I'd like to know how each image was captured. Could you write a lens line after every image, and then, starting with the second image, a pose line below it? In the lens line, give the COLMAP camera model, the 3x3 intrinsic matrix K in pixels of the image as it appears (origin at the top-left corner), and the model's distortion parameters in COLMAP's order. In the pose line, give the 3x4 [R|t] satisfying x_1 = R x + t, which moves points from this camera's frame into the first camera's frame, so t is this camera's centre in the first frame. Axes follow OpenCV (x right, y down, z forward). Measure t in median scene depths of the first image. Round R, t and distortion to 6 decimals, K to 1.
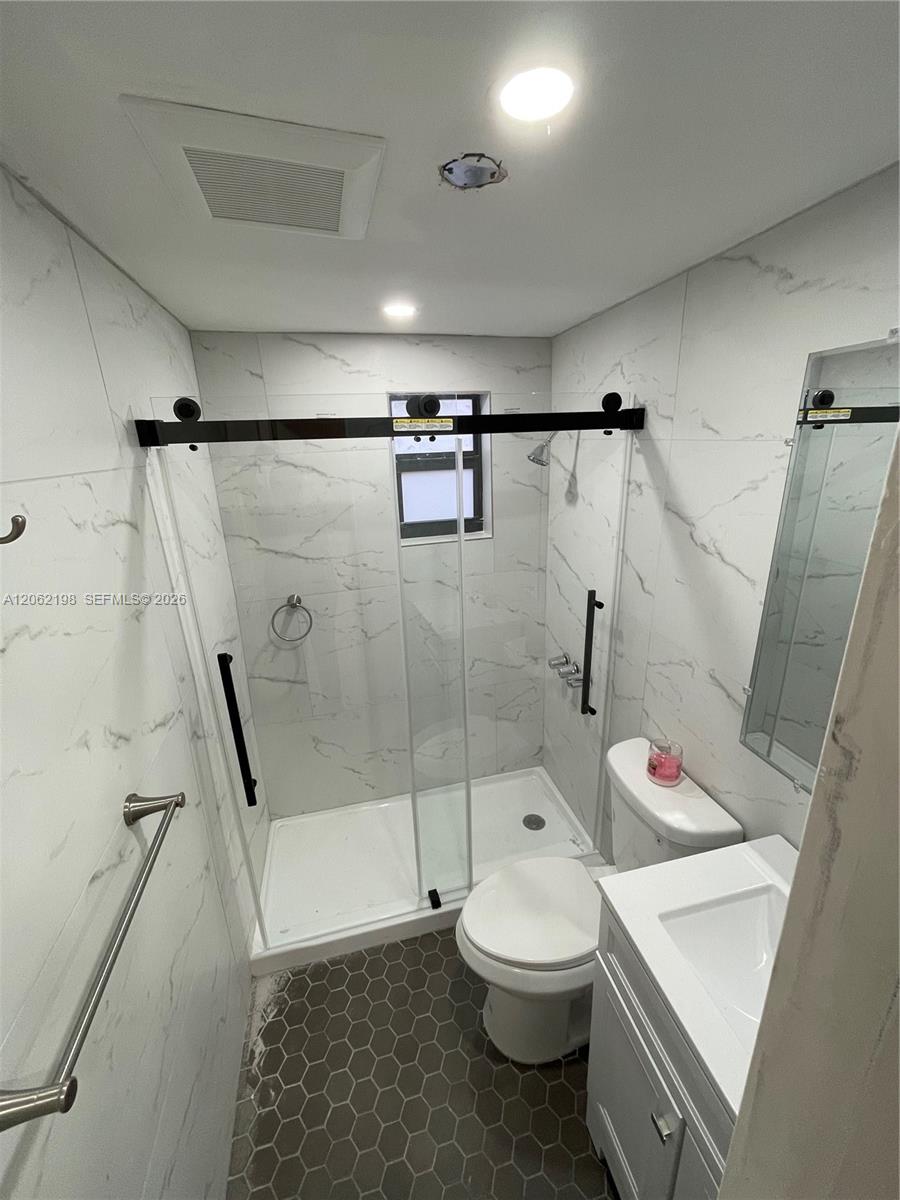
lens RADIAL K [[483.4, 0, 447.5], [0, 483.4, 601.5], [0, 0, 1]] dist [-0.002279, 0.000773]
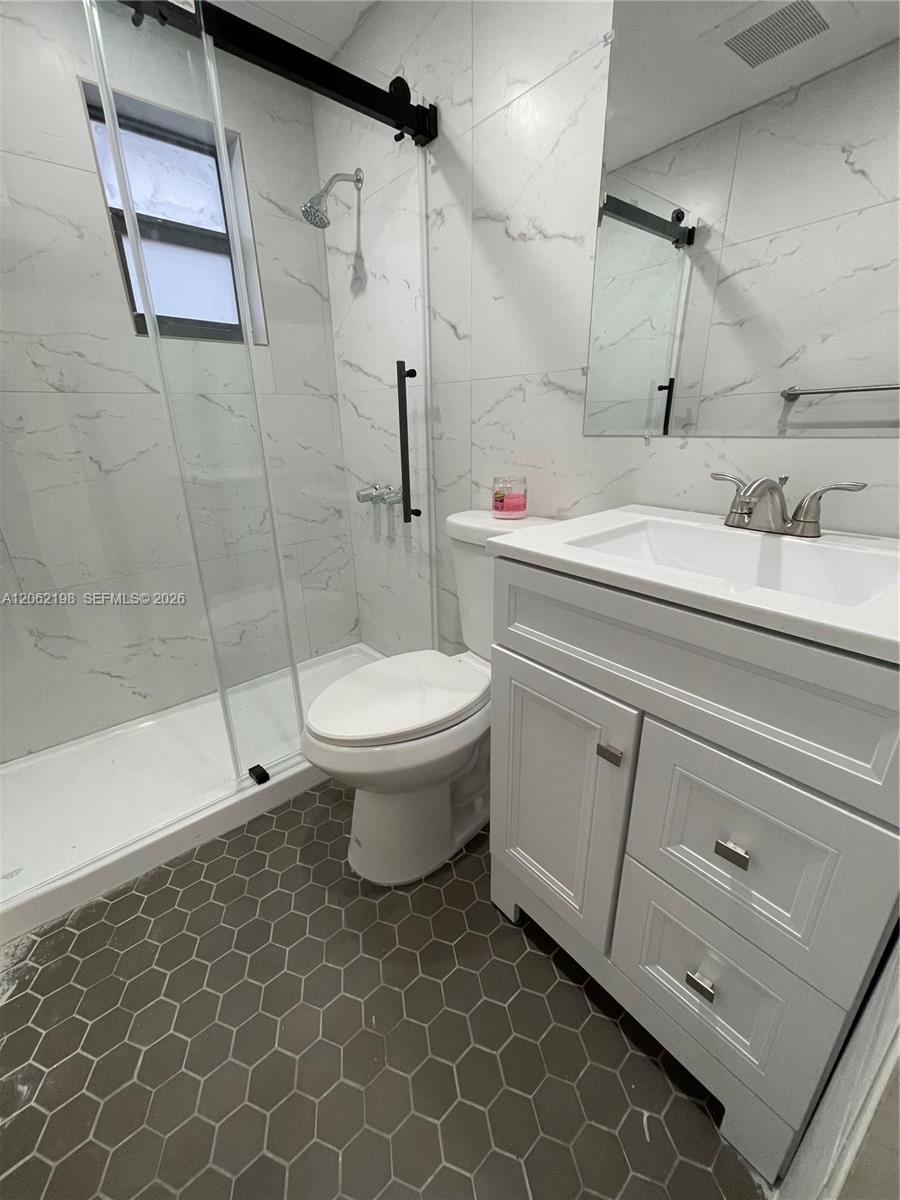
lens RADIAL K [[483.4, 0, 448.5], [0, 483.4, 602.6], [0, 0, 1]] dist [-0.002279, 0.000773]
pose [[0.889435, -0.134334, 0.436874, -0.064837], [0.128402, 0.990779, 0.043239, 0.392694], [-0.438654, 0.017637, 0.898483, 0.193550]]
